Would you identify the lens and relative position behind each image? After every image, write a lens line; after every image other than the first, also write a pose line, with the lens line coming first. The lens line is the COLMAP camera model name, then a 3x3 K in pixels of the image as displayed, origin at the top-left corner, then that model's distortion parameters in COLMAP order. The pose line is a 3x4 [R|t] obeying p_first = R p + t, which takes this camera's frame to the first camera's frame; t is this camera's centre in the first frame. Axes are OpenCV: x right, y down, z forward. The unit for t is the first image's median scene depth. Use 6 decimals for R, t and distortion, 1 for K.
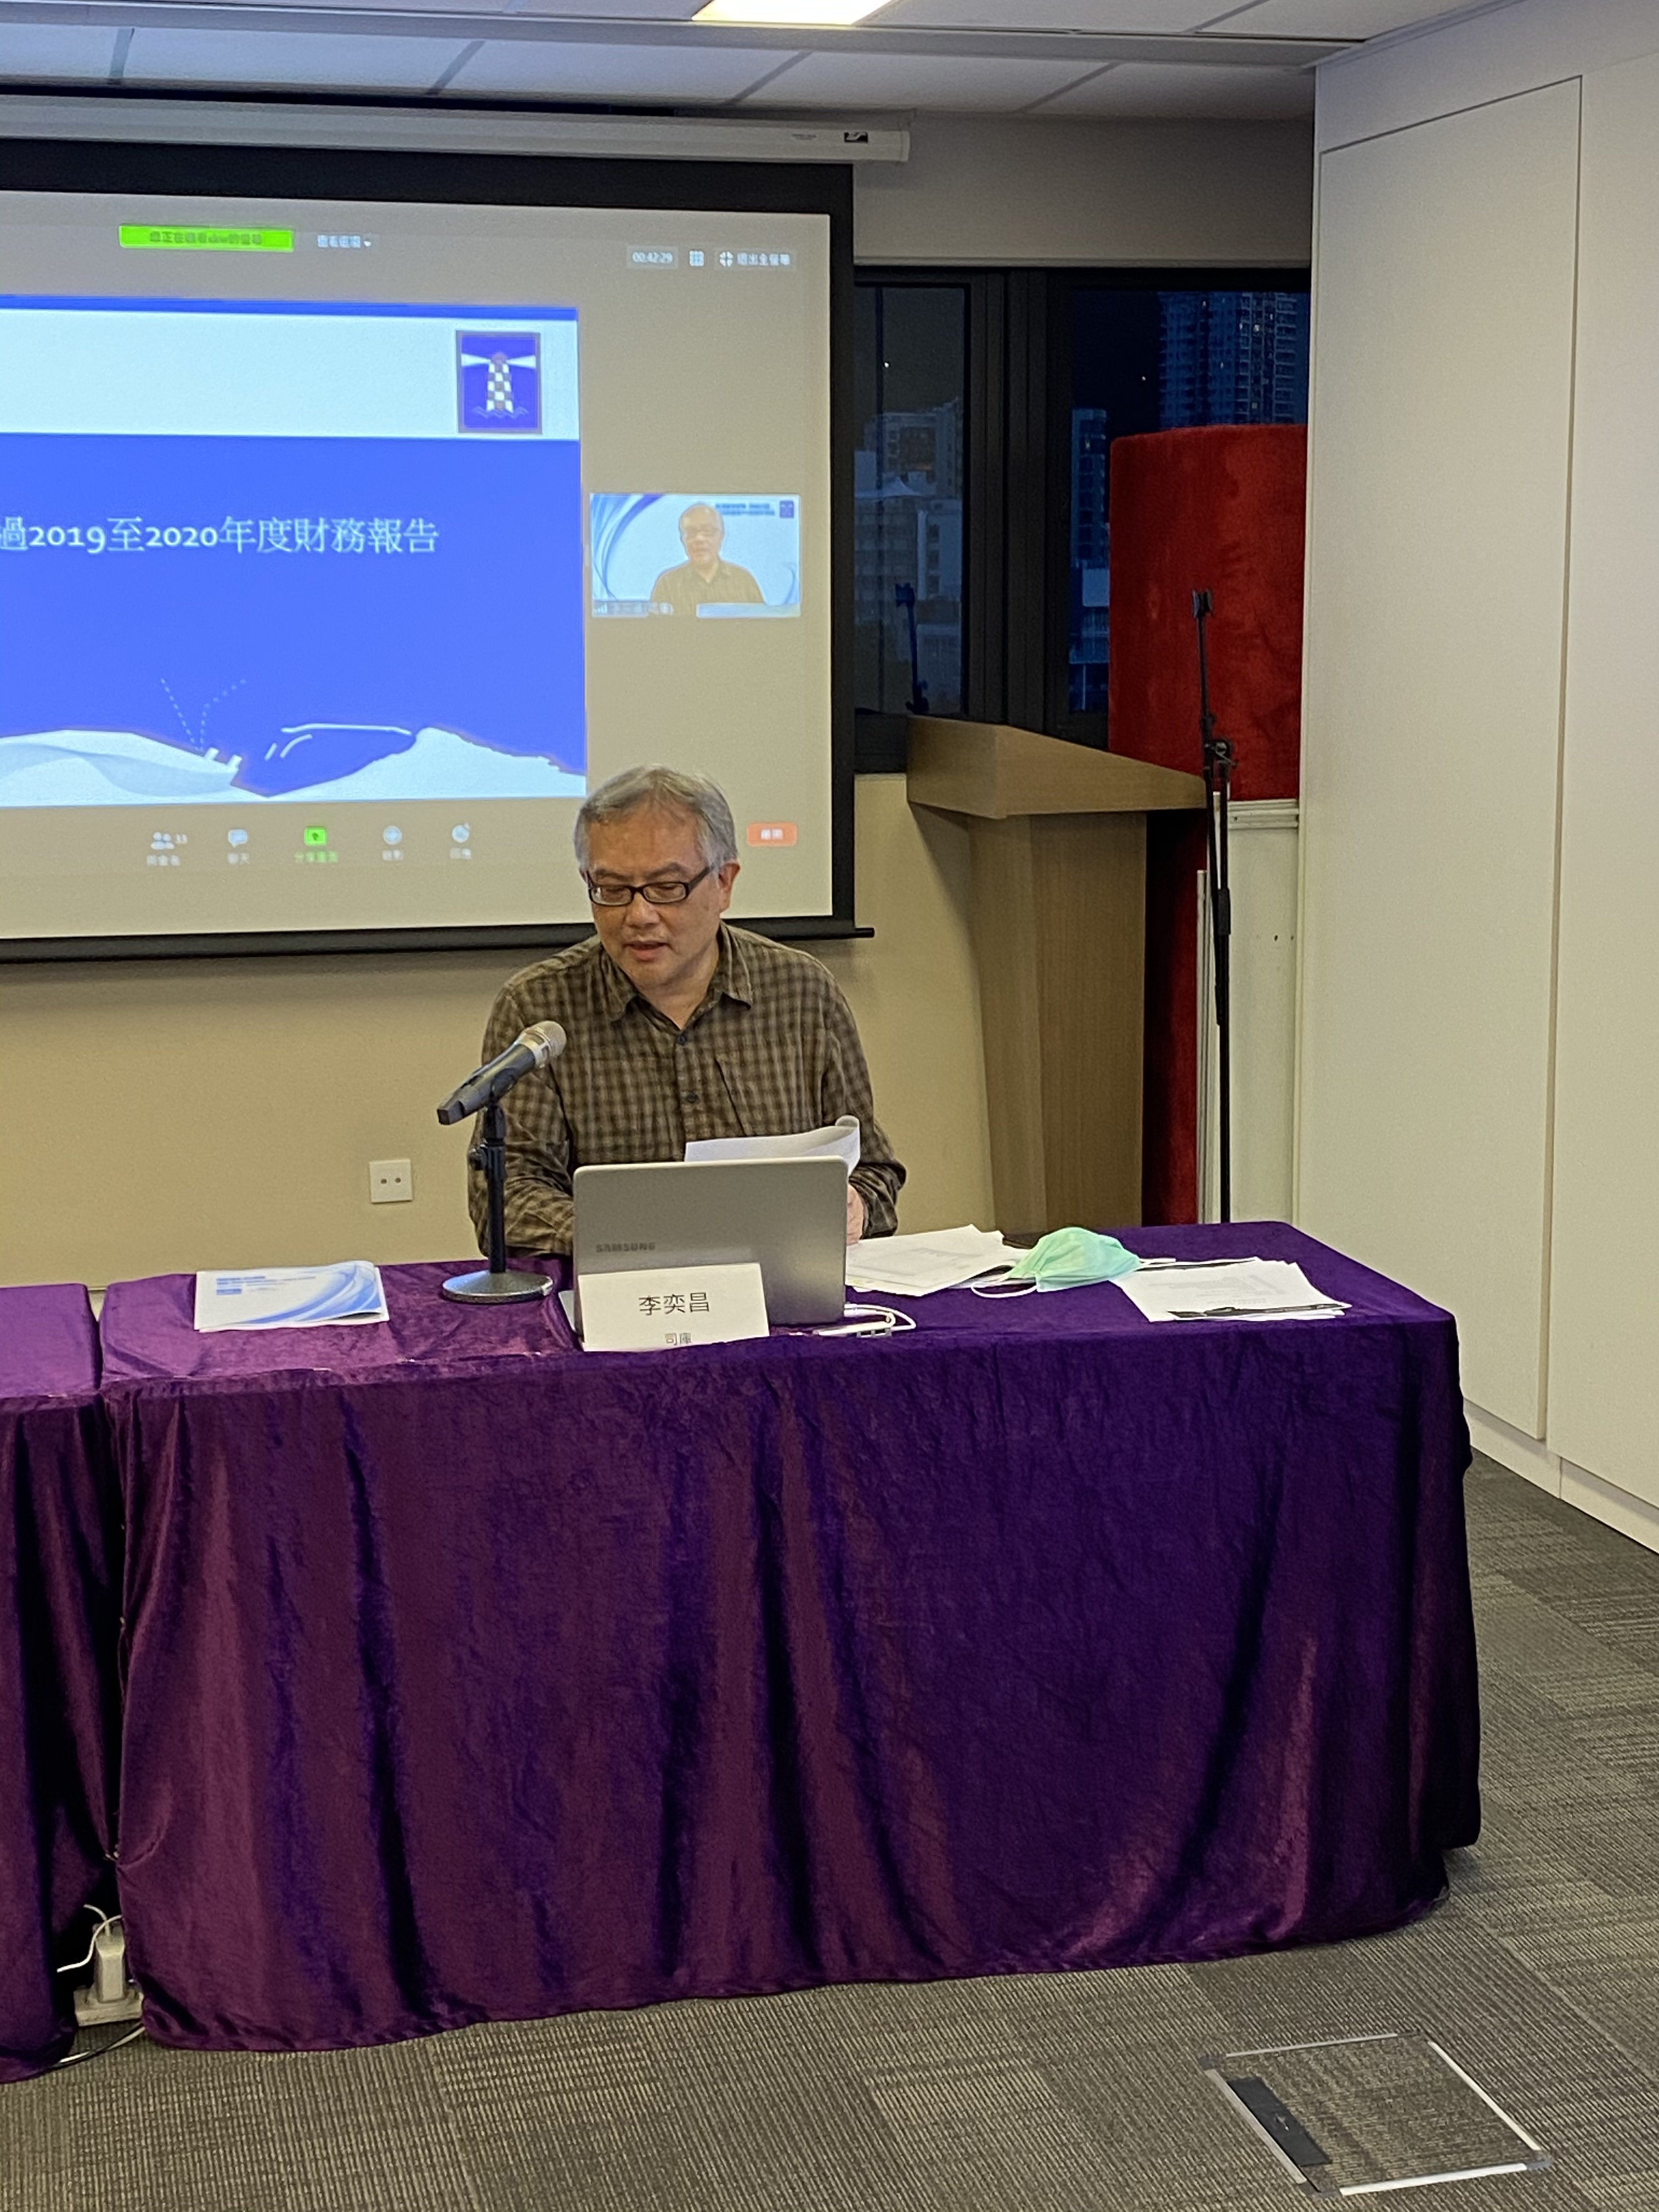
lens RADIAL K [[3220.5, 0, 782.2], [0, 3220.5, 1101.6], [0, 0, 1]] dist [0.246008, -0.140326]
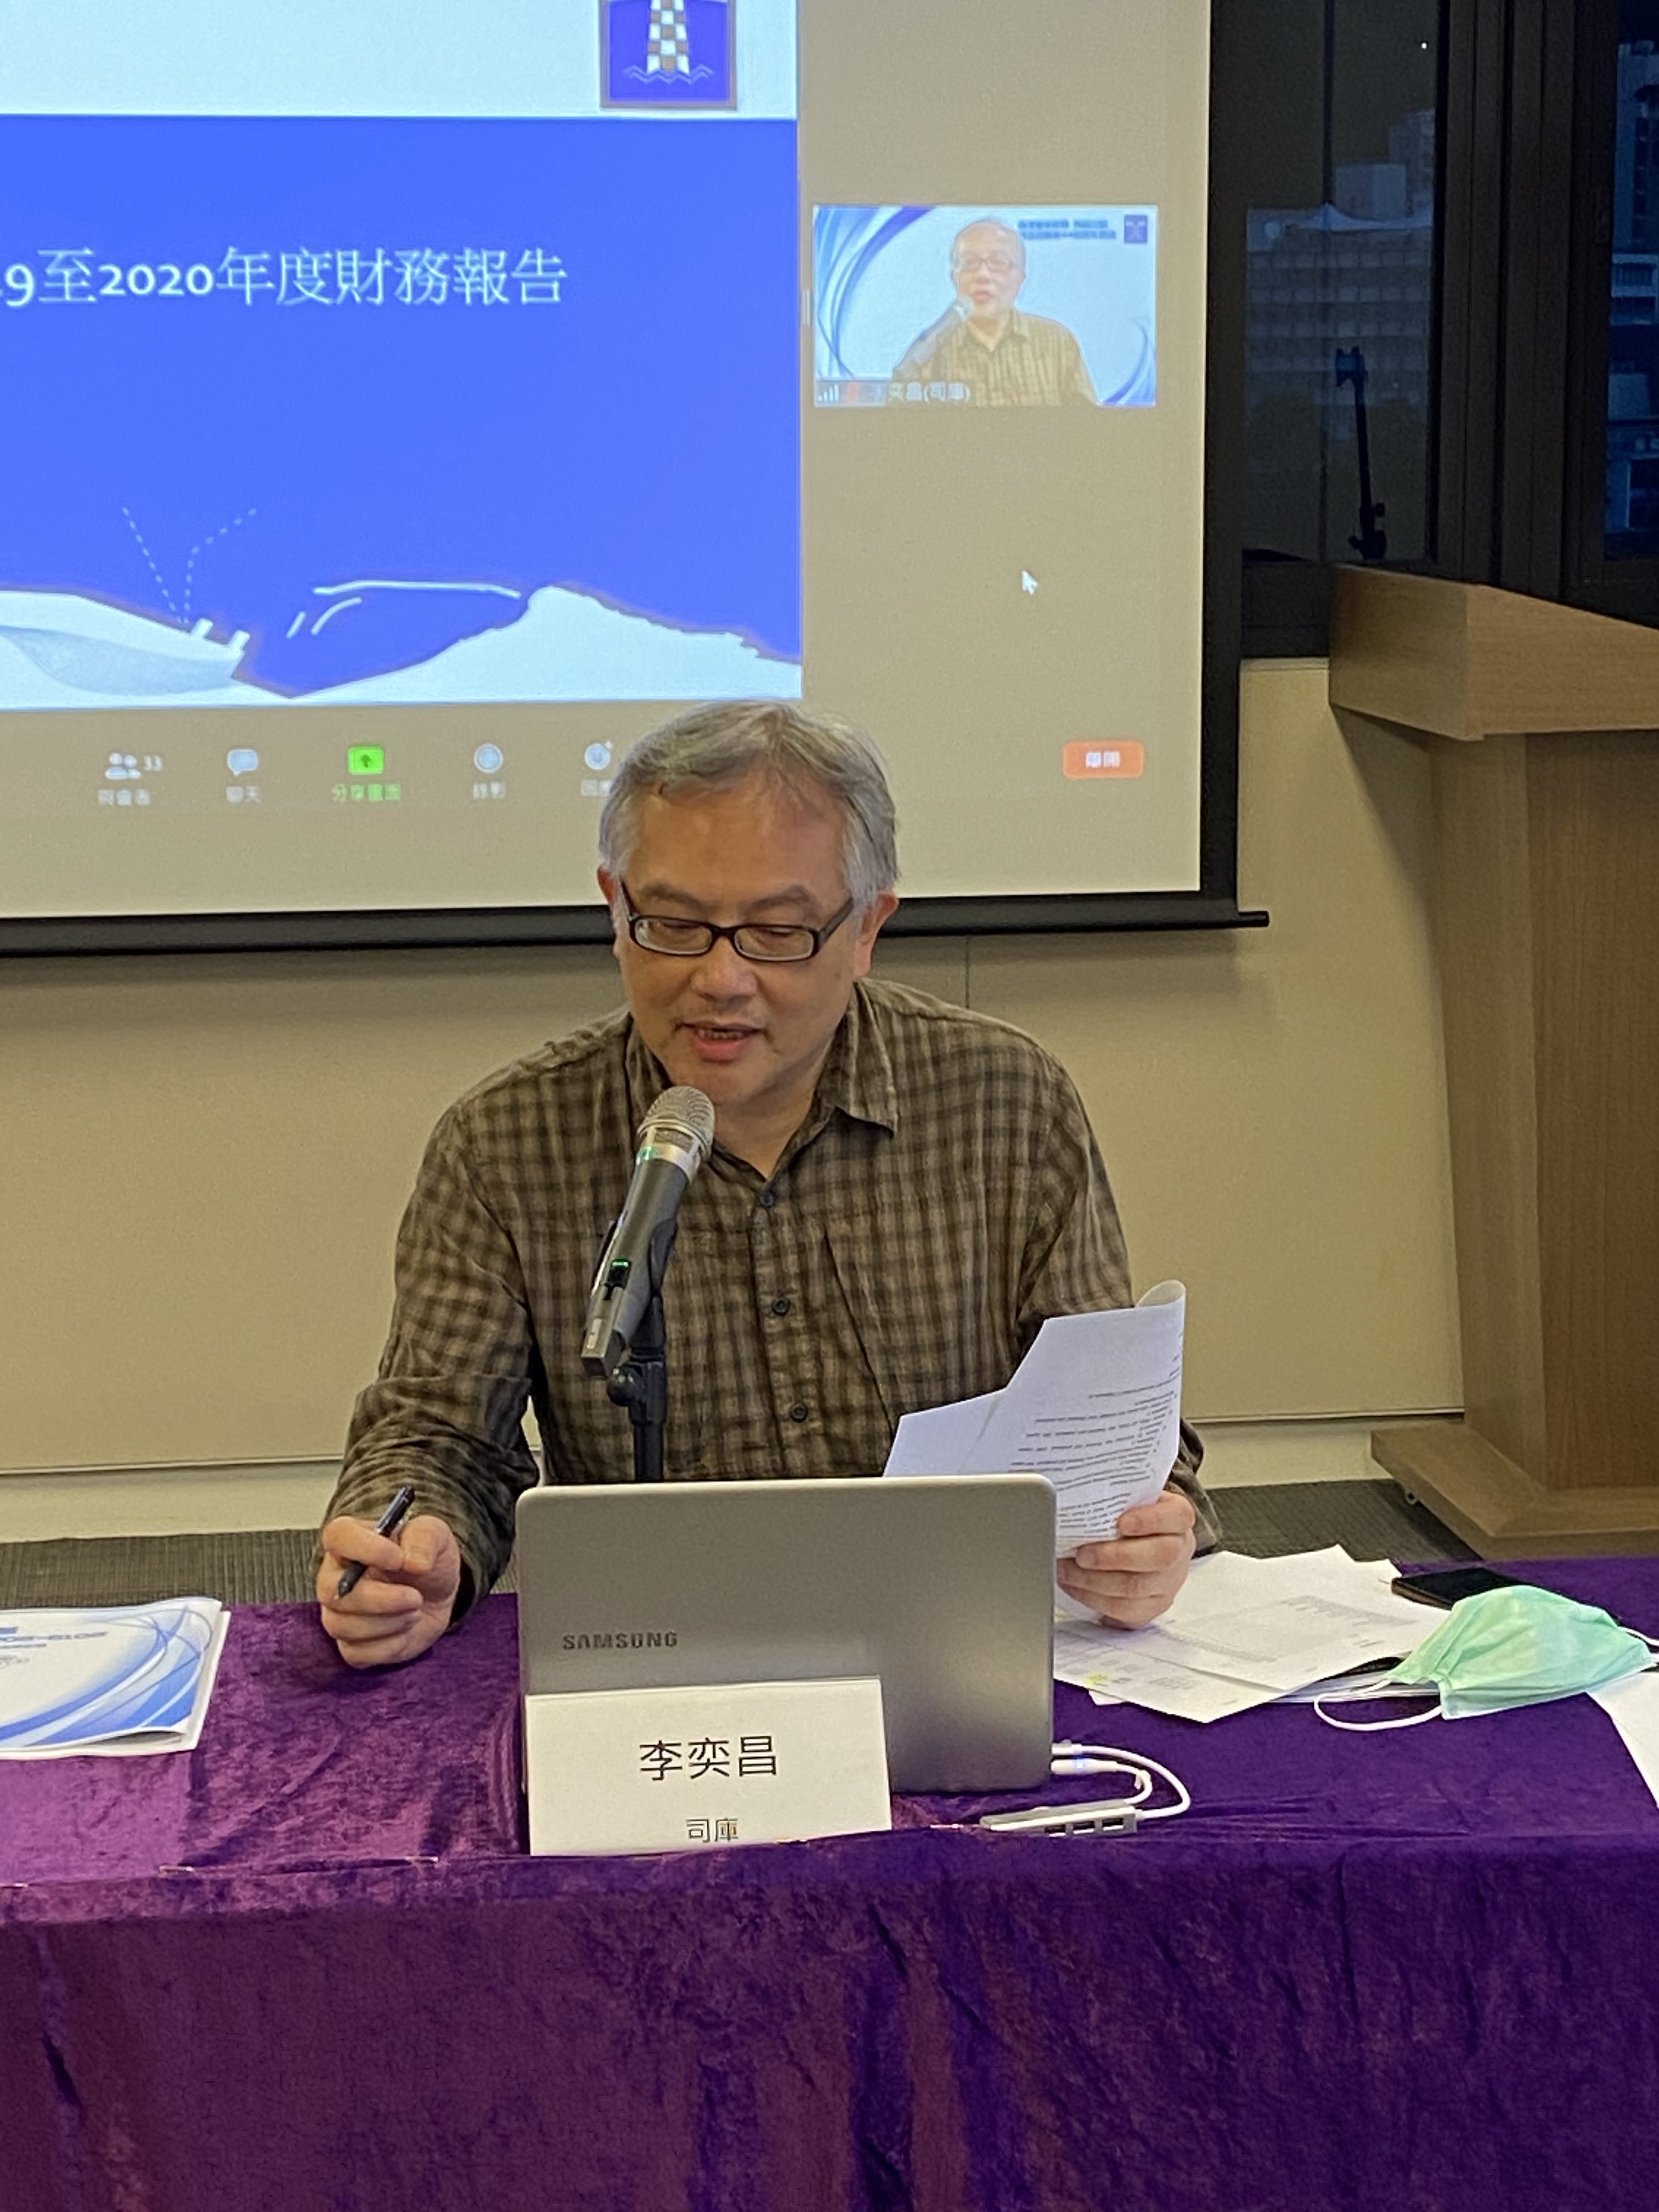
lens RADIAL K [[4491.5, 0, 829.5], [0, 4491.5, 1106.0], [0, 0, 1]] dist [0.265389, -0.255199]
pose [[0.995787, 0.014112, -0.090607, 0.025476], [-0.013487, 0.999881, 0.007505, -0.024159], [0.090702, -0.006251, 0.995858, 0.149970]]
